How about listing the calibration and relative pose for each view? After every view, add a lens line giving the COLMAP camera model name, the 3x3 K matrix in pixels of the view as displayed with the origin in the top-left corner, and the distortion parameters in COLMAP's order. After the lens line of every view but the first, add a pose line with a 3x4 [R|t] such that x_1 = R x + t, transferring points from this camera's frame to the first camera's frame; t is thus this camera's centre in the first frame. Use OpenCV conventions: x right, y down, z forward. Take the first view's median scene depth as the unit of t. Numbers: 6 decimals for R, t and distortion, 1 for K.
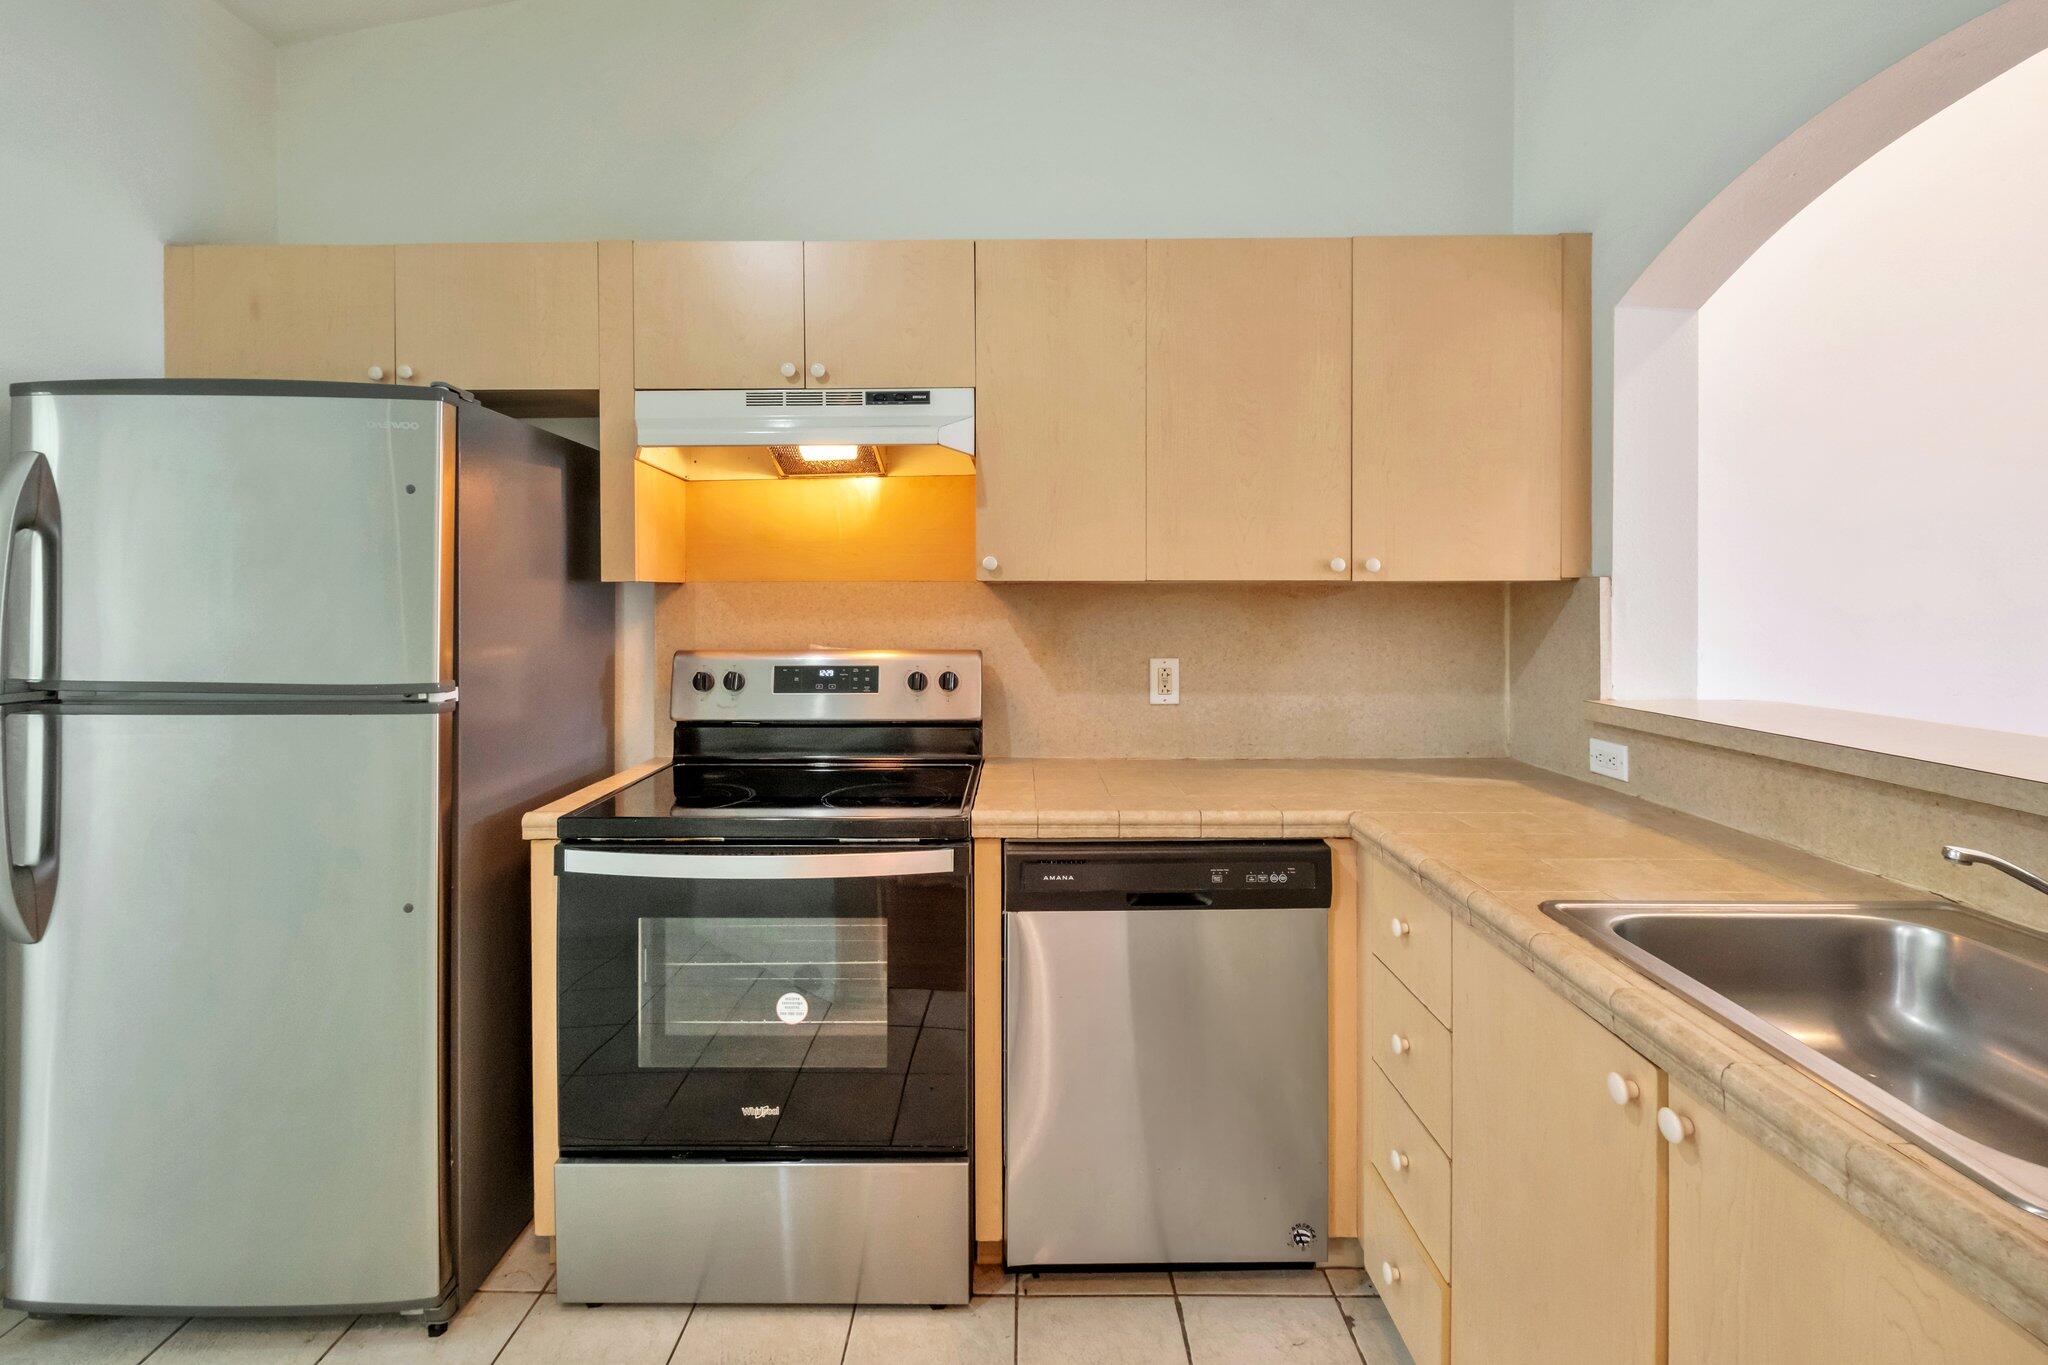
lens RADIAL K [[898.4, 0, 1022.4], [0, 898.4, 615.9], [0, 0, 1]] dist [0.008185, -0.007795]
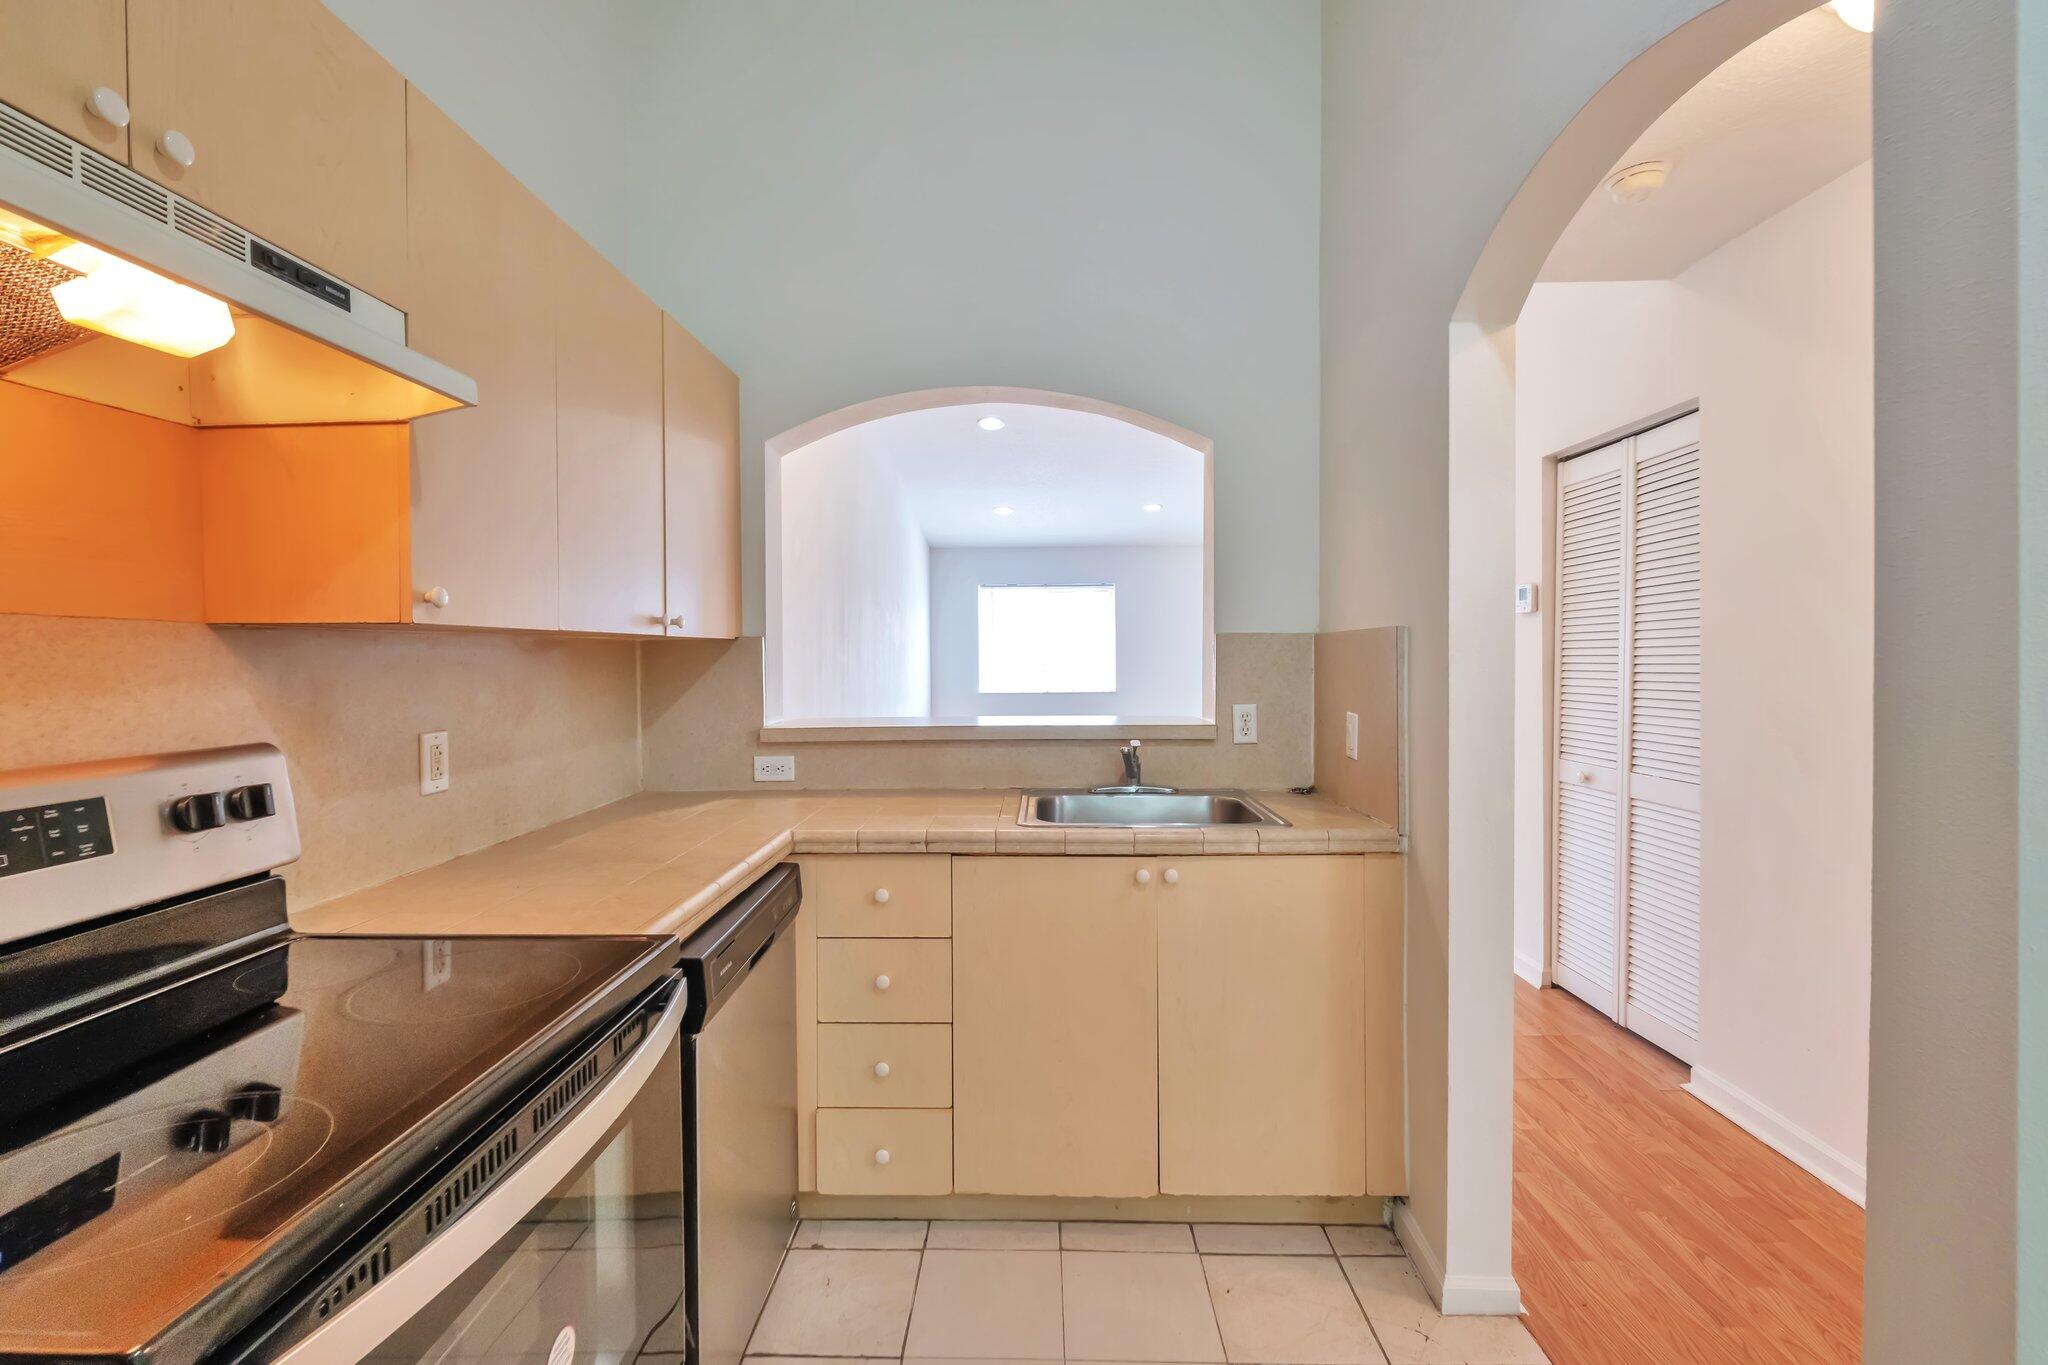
lens RADIAL K [[838.6, 0, 1030.5], [0, 838.6, 668.4], [0, 0, 1]] dist [0.002852, -0.002621]
pose [[0.032956, -0.015576, 0.999335, -0.629359], [0.024700, 0.999586, 0.014765, -0.005185], [-0.999152, 0.024197, 0.033327, 0.552259]]
